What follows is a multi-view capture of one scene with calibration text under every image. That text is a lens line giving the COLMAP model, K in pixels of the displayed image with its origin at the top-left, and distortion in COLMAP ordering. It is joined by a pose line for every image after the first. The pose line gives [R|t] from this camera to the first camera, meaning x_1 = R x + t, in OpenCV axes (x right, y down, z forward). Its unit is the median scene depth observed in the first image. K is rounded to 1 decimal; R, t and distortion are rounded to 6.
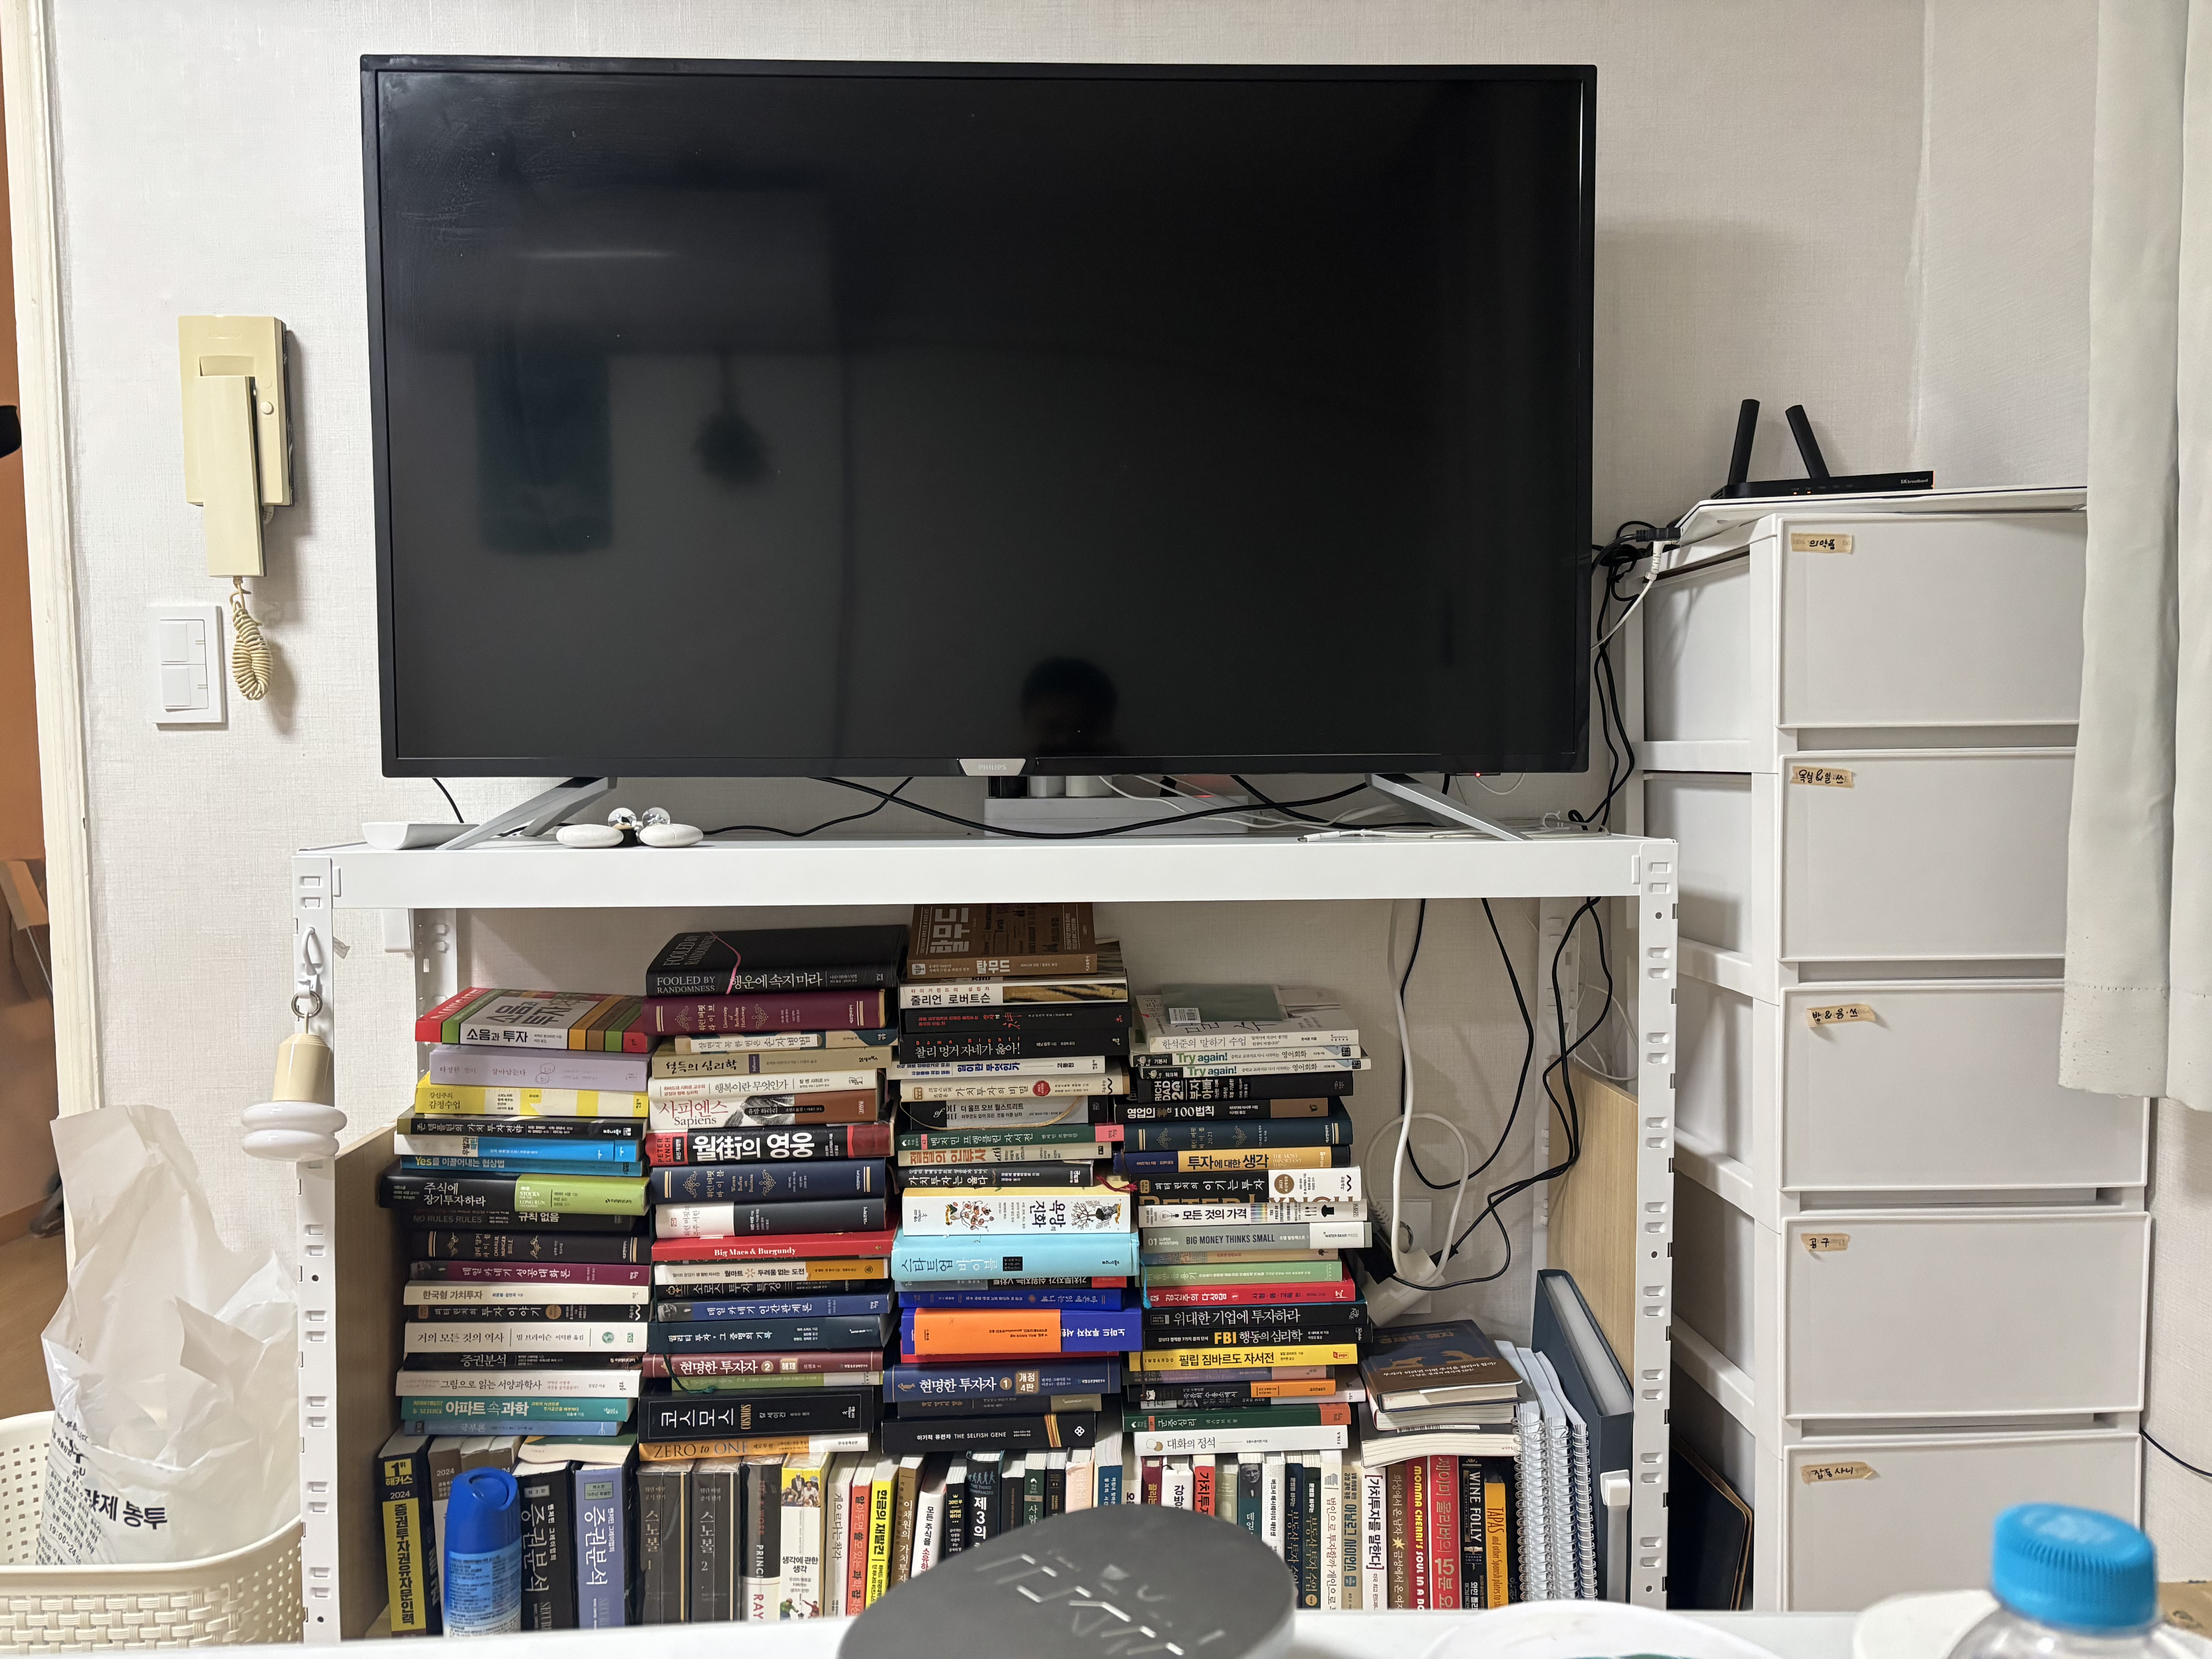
lens RADIAL K [[1711.2, 0, 1106.9], [0, 1711.2, 837.0], [0, 0, 1]] dist [0.028389, 0.000563]
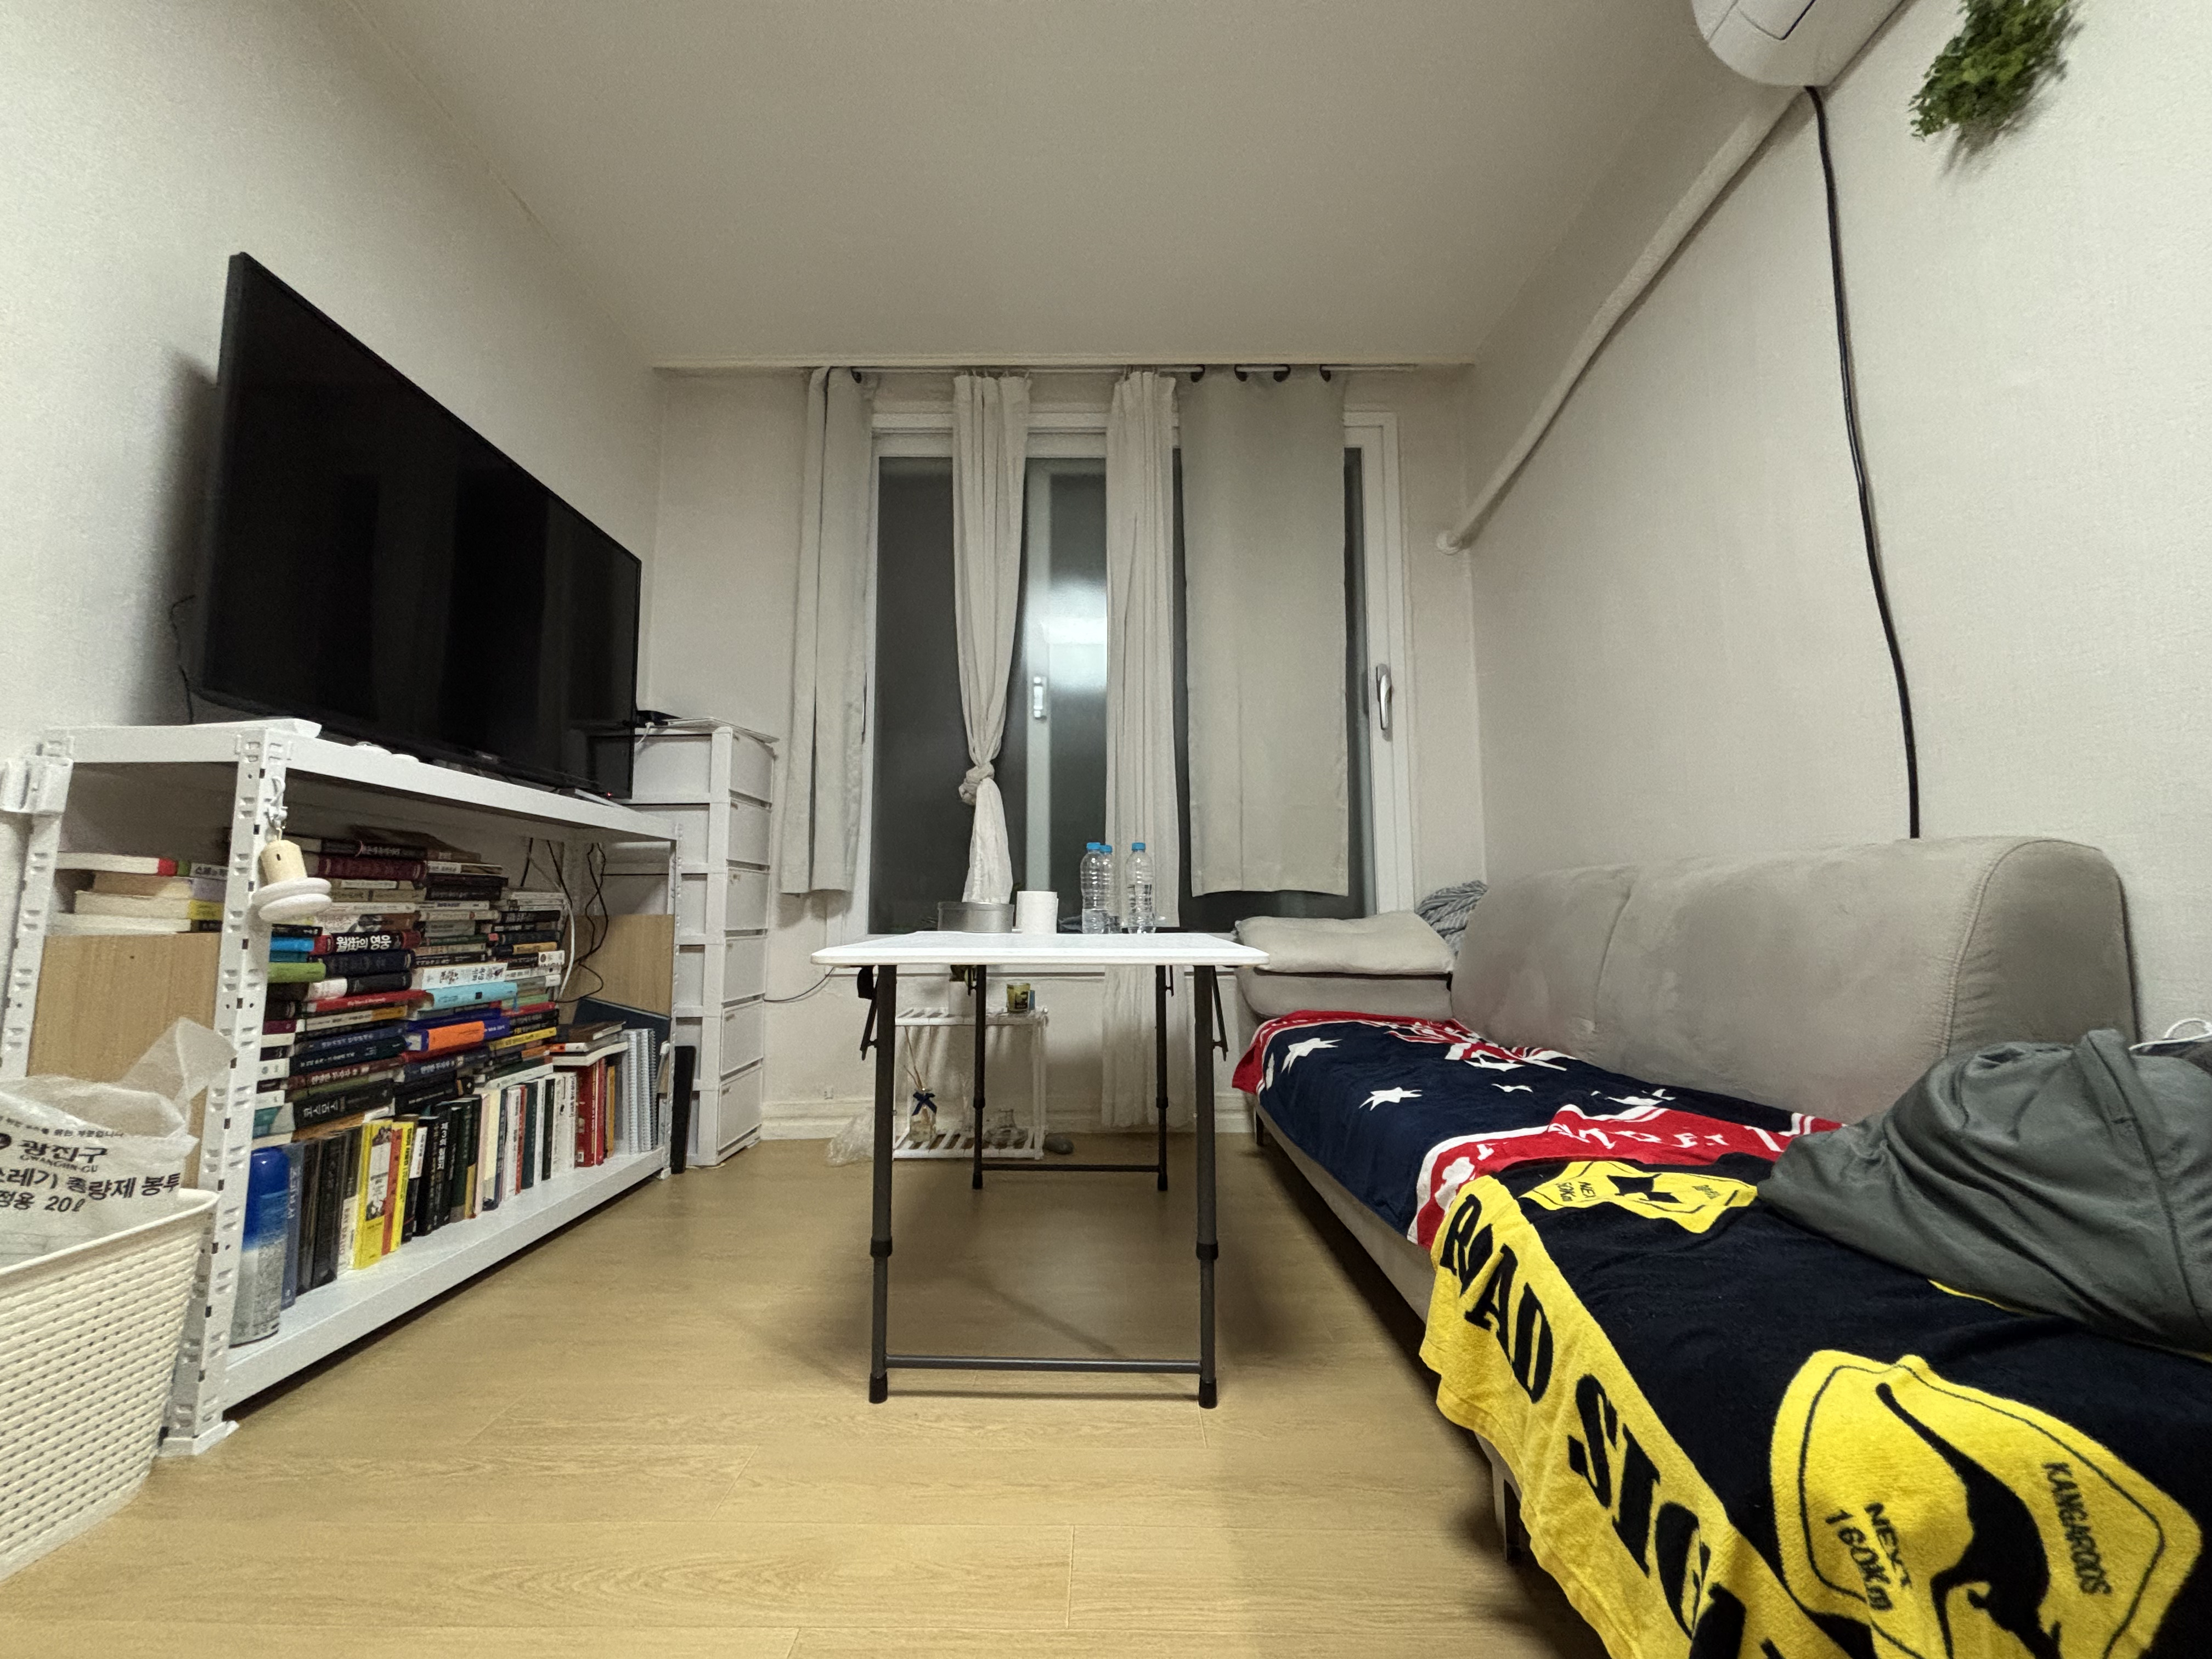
lens RADIAL K [[885.0, 0, 1101.0], [0, 885.0, 827.7], [0, 0, 1]] dist [0.000328, 0.000022]
pose [[0.010487, 0.115599, 0.993241, -1.113504], [0.067998, 0.990913, -0.116046, 0.218436], [-0.997630, 0.068755, 0.002531, 0.225061]]
